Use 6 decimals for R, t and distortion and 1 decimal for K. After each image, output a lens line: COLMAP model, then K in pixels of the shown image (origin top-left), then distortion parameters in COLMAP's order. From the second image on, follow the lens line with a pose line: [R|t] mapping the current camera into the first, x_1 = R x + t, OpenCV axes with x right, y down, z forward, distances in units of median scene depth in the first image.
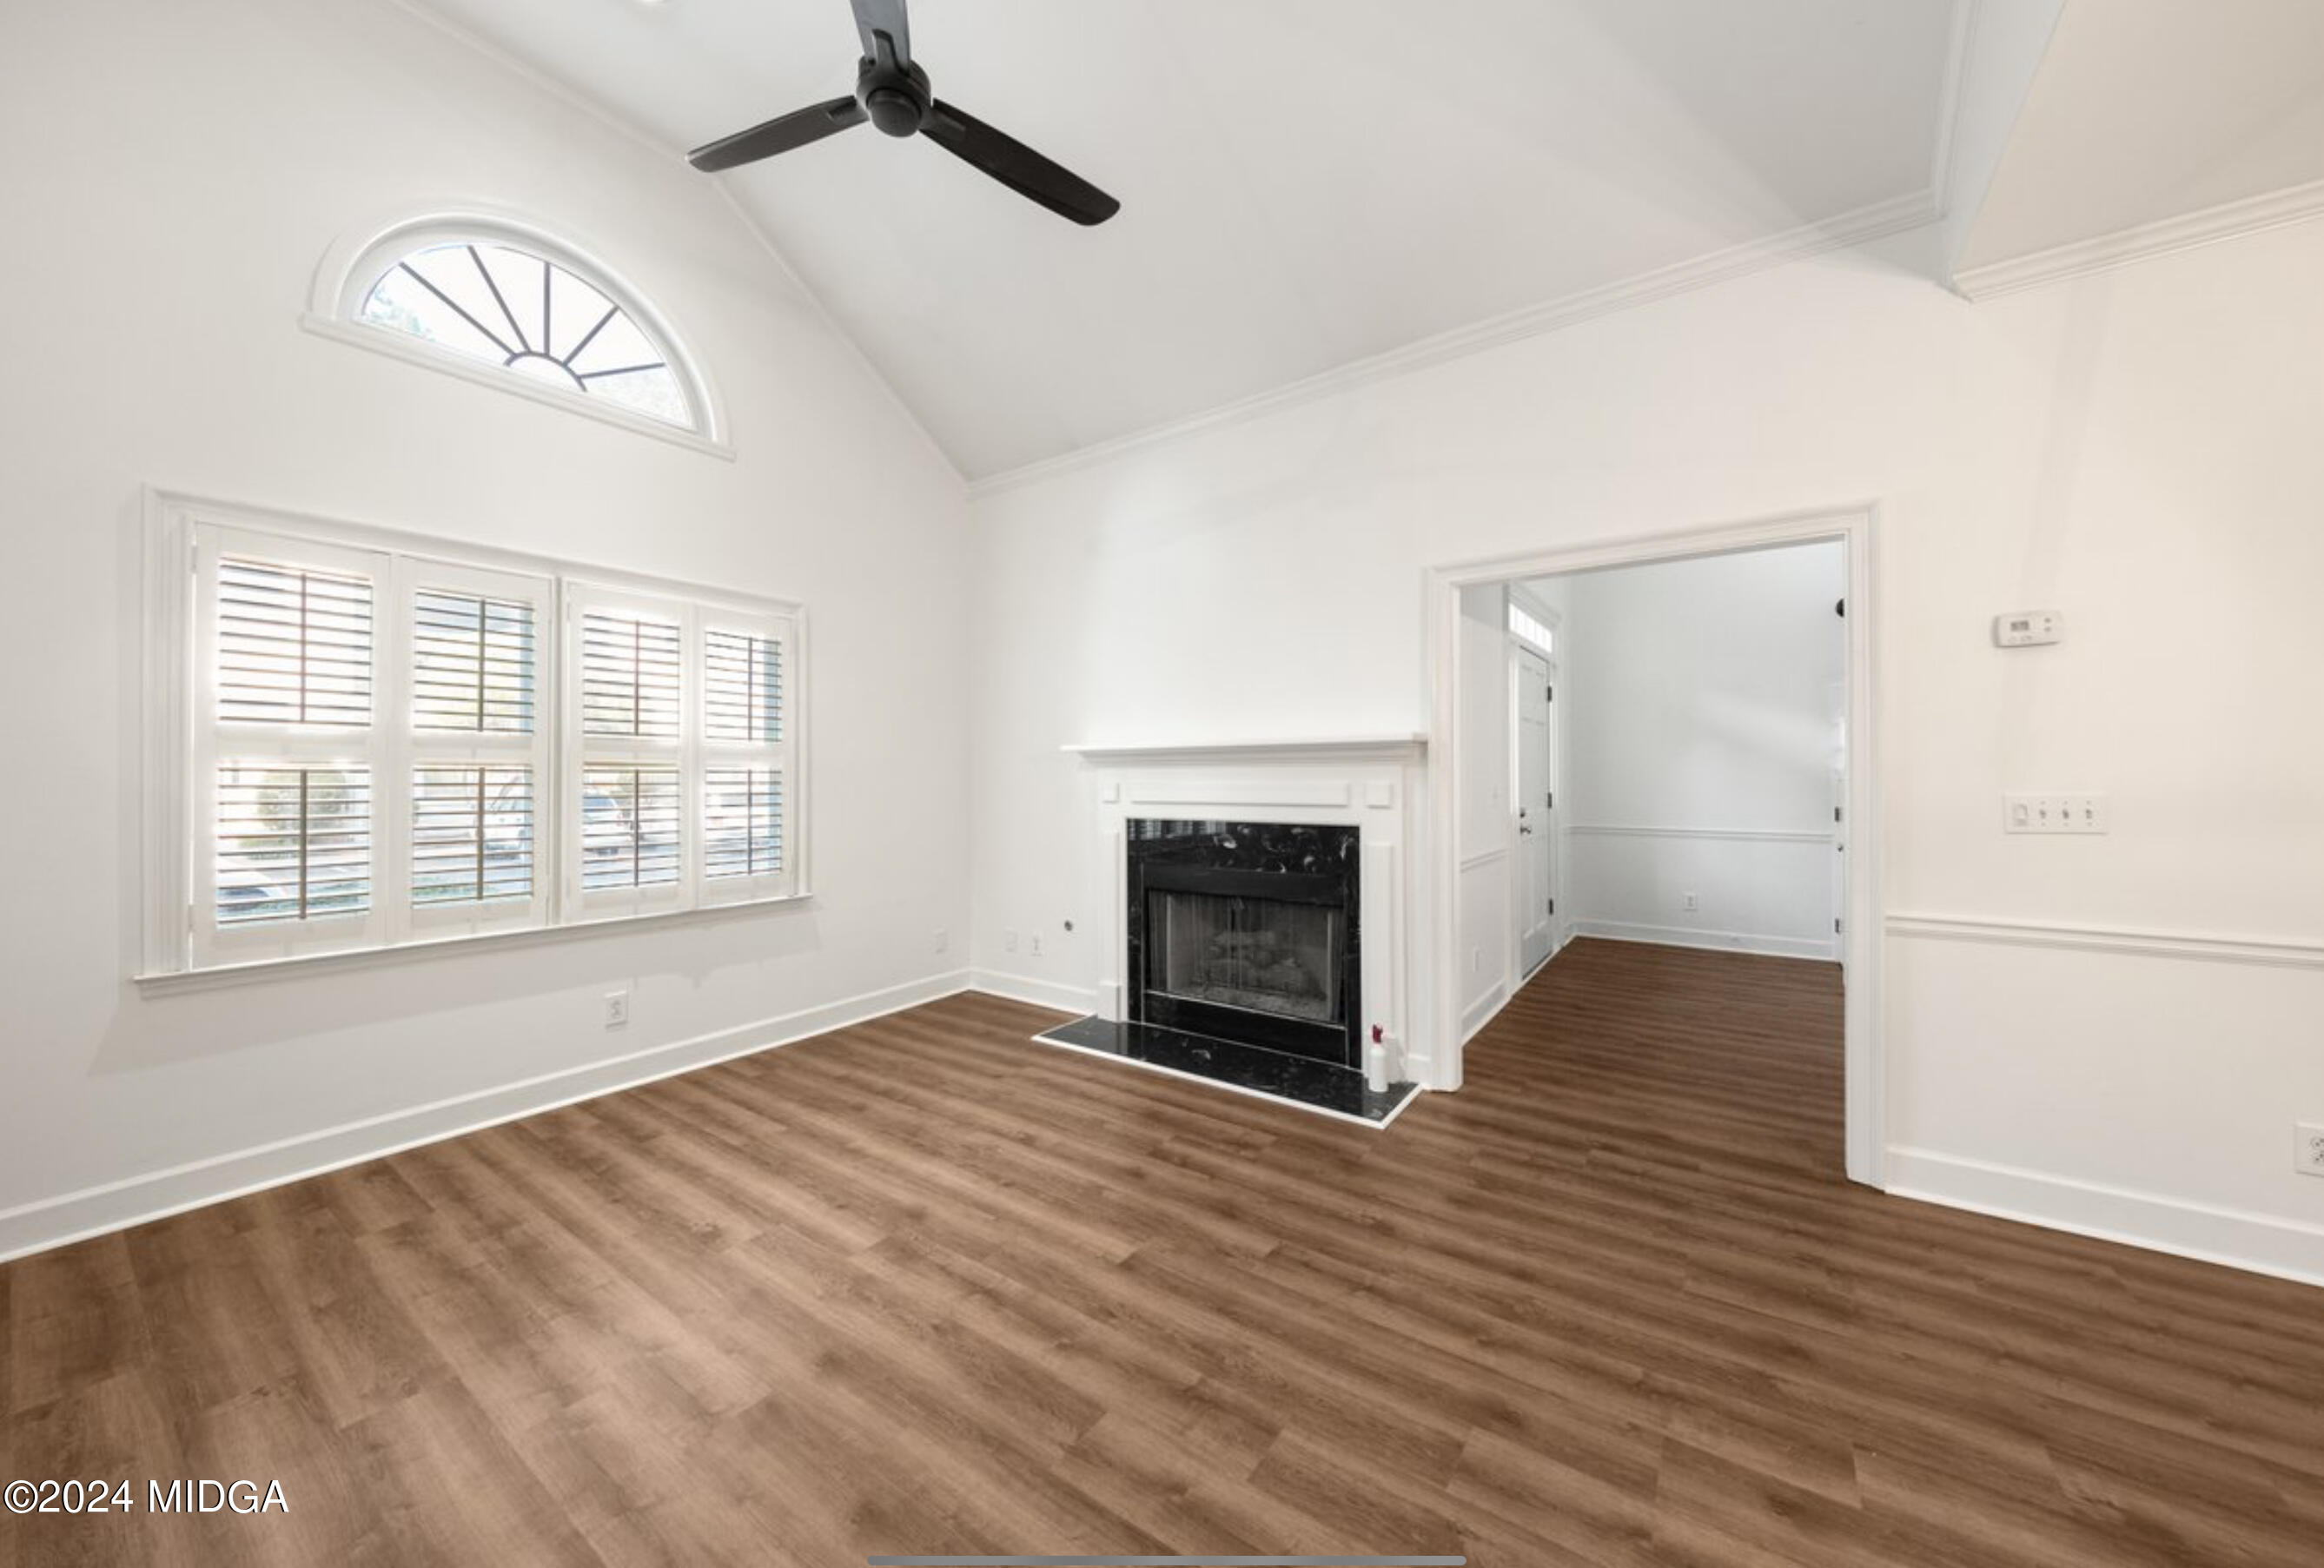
lens RADIAL K [[797.7, 0, 1157.1], [0, 797.7, 788.2], [0, 0, 1]] dist [-0.001160, -0.000832]
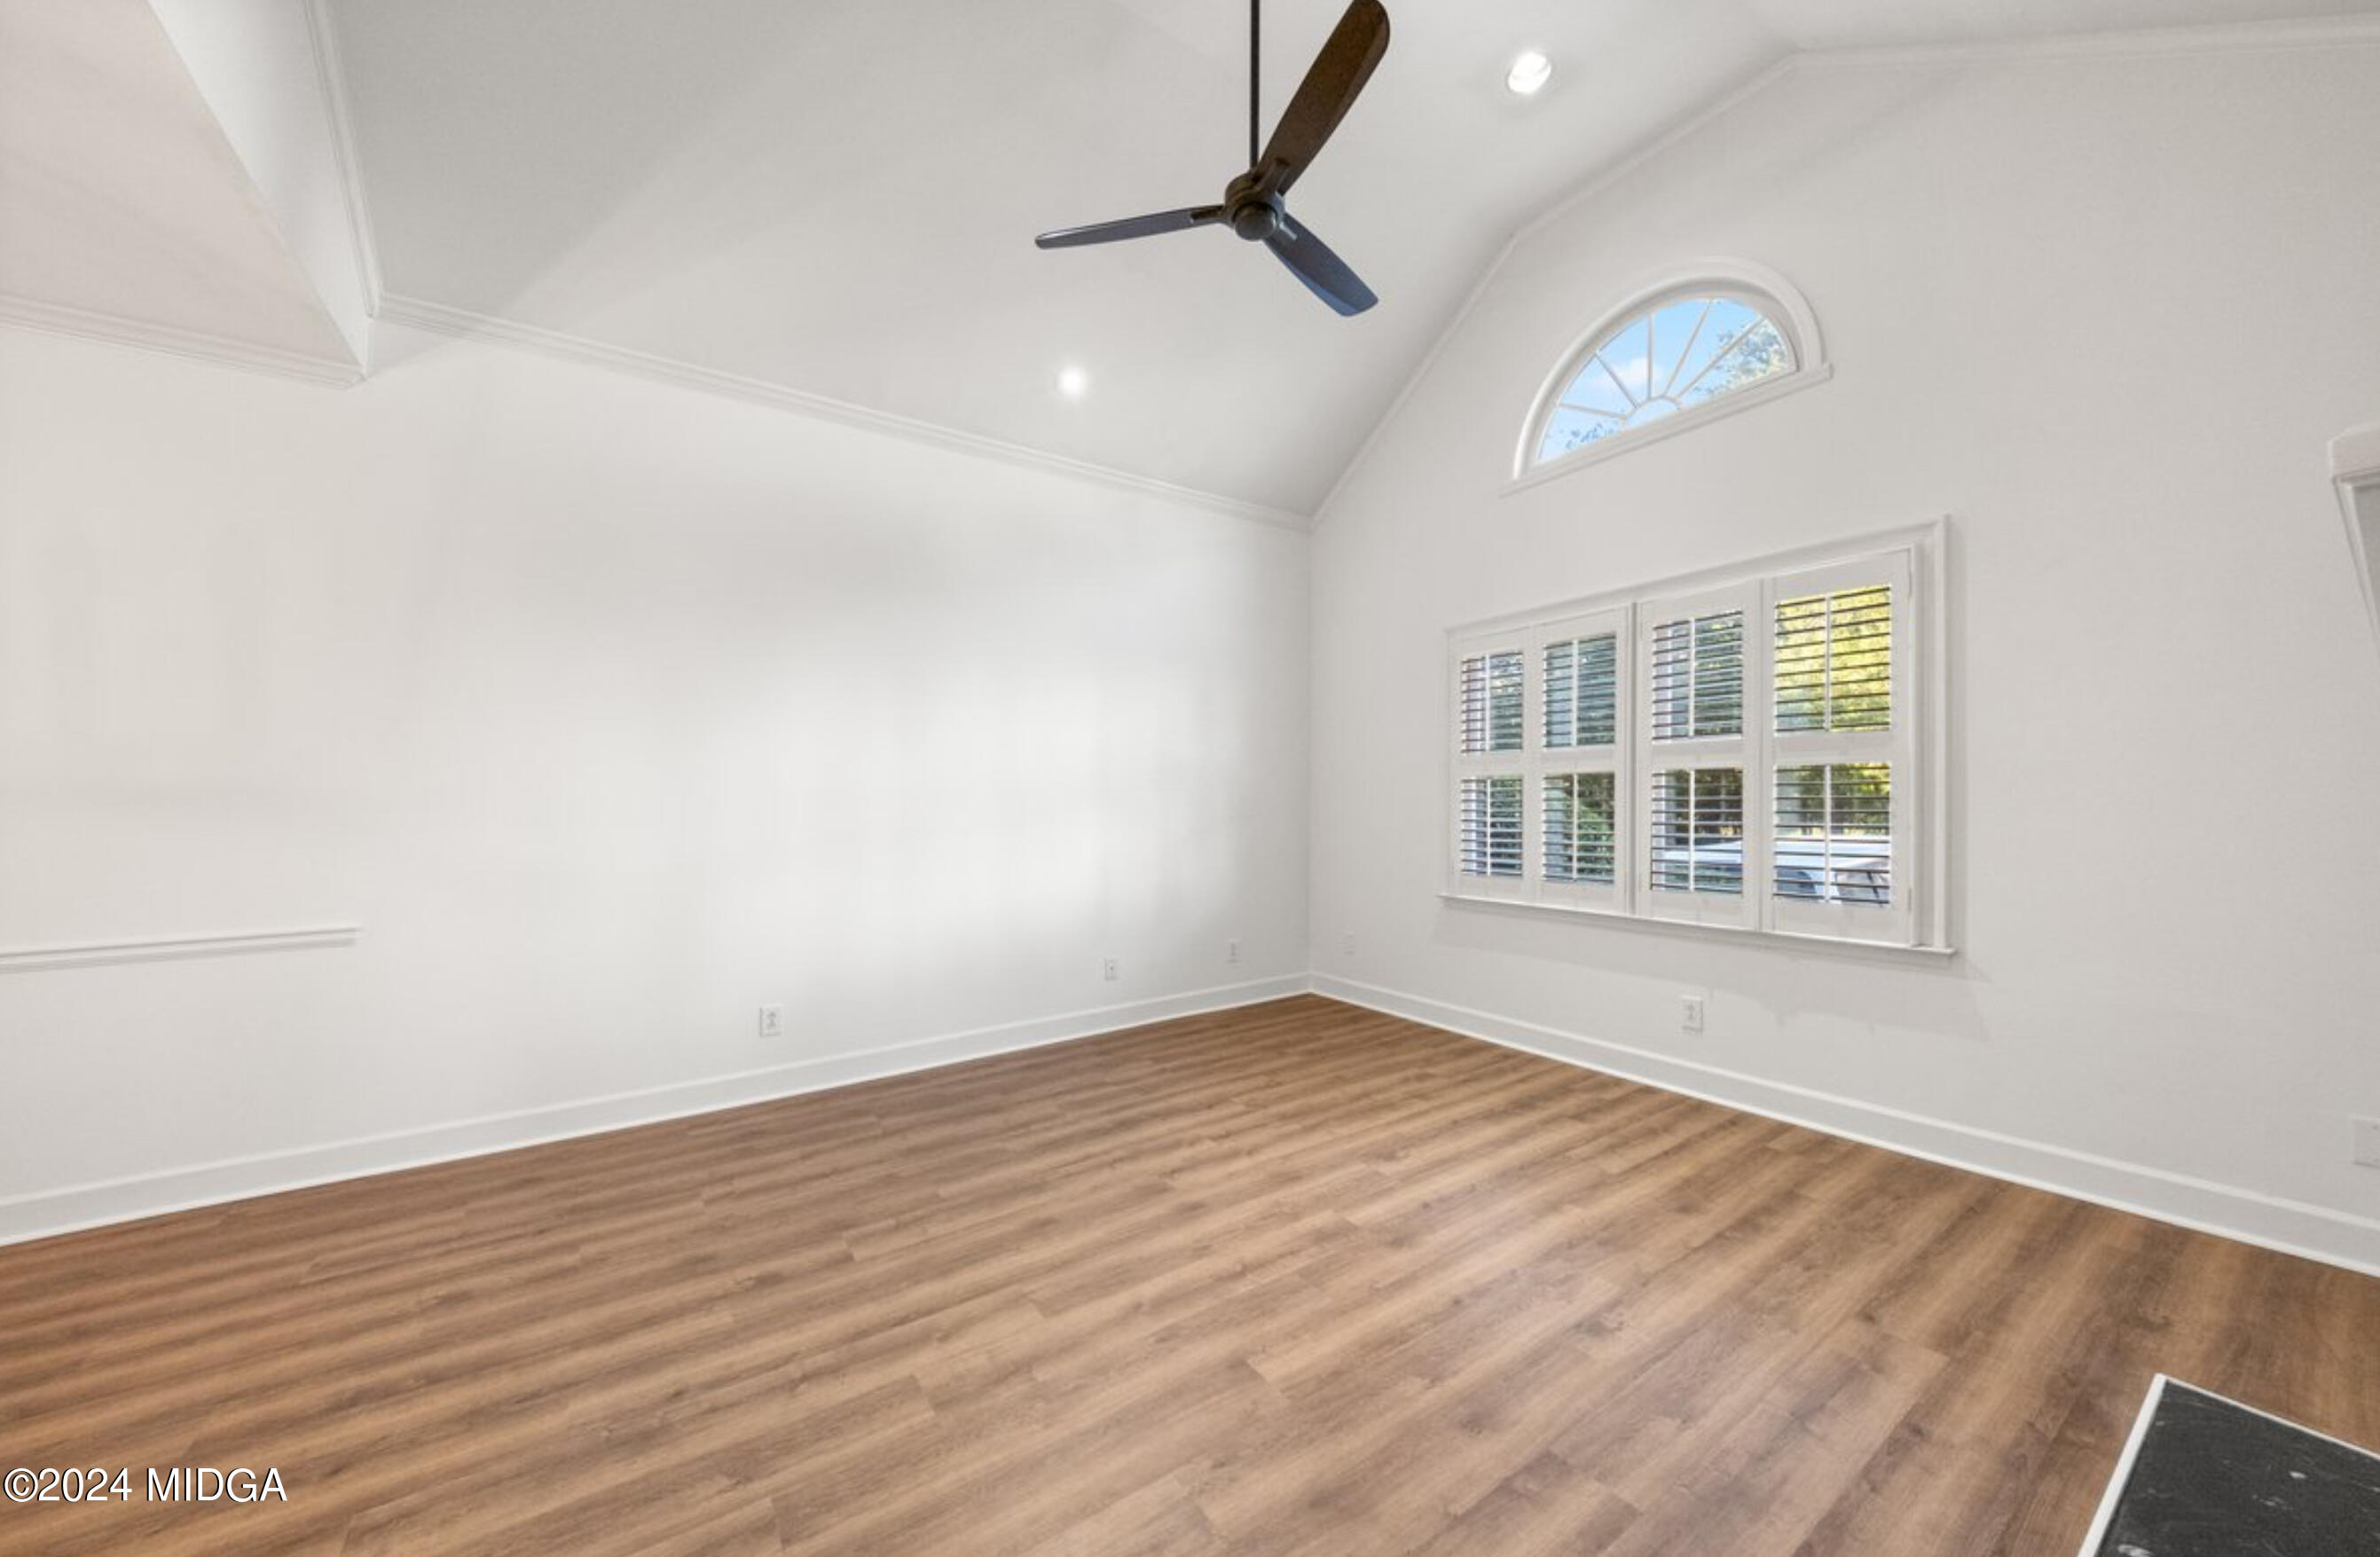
lens RADIAL K [[828.1, 0, 1233.7], [0, 828.1, 794.0], [0, 0, 1]] dist [-0.016217, 0.000421]
pose [[-0.306378, 0.001783, -0.951908, 0.623206], [-0.000944, 0.999997, 0.002177, 0.000953], [0.951909, 0.001566, -0.306376, 1.007584]]
